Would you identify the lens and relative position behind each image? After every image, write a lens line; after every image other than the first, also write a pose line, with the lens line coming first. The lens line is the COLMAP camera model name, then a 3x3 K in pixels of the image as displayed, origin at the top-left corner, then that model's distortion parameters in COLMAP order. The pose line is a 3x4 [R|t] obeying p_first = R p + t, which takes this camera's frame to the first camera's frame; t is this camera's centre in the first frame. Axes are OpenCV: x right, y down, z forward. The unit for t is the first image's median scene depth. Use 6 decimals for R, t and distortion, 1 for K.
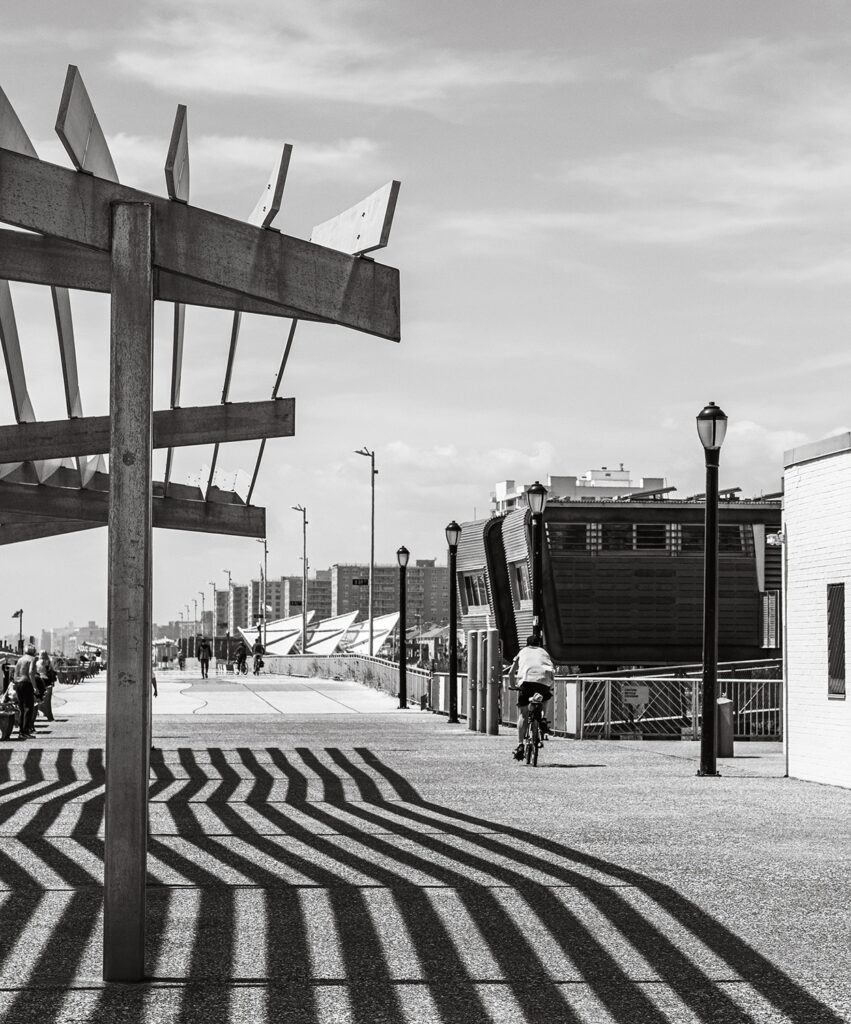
lens RADIAL K [[3157.9, 0, 425.5], [0, 3157.9, 512.0], [0, 0, 1]] dist [-0.607504, -0.399771]
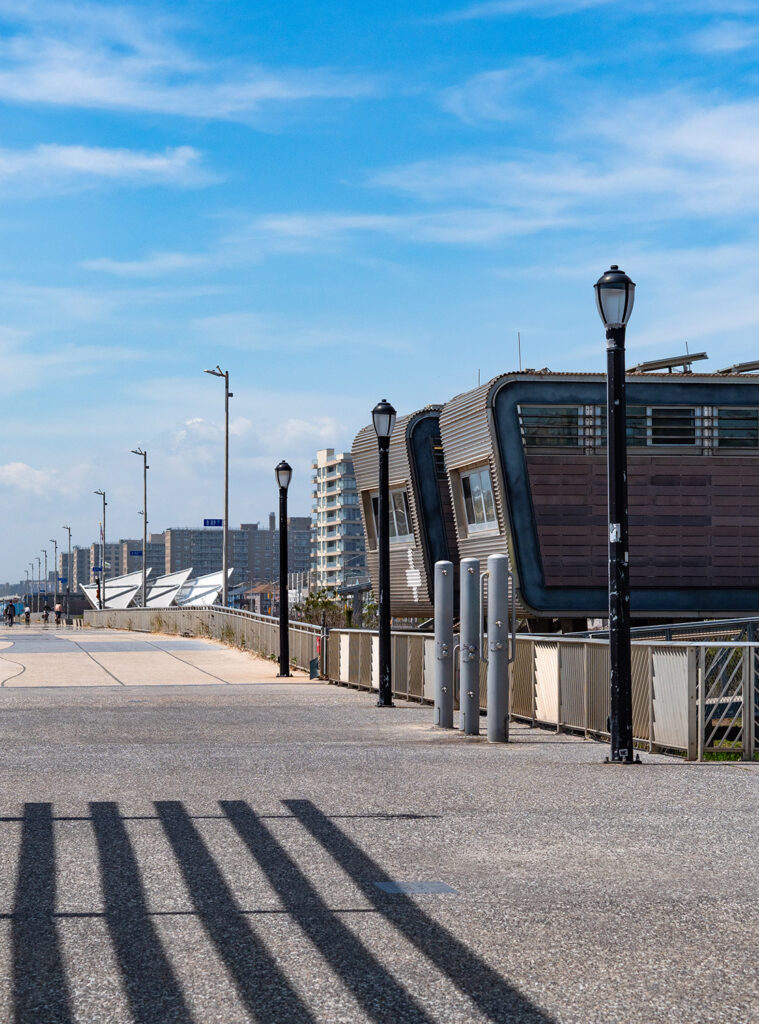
lens RADIAL K [[2718.5, 0, 380.8], [0, 2718.5, 609.0], [0, 0, 1]] dist [0.334343, 1.440203]
pose [[0.998758, -0.005575, 0.049515, -0.009916], [0.003322, 0.998960, 0.045478, 0.010142], [-0.049717, -0.045257, 0.997737, 0.212720]]
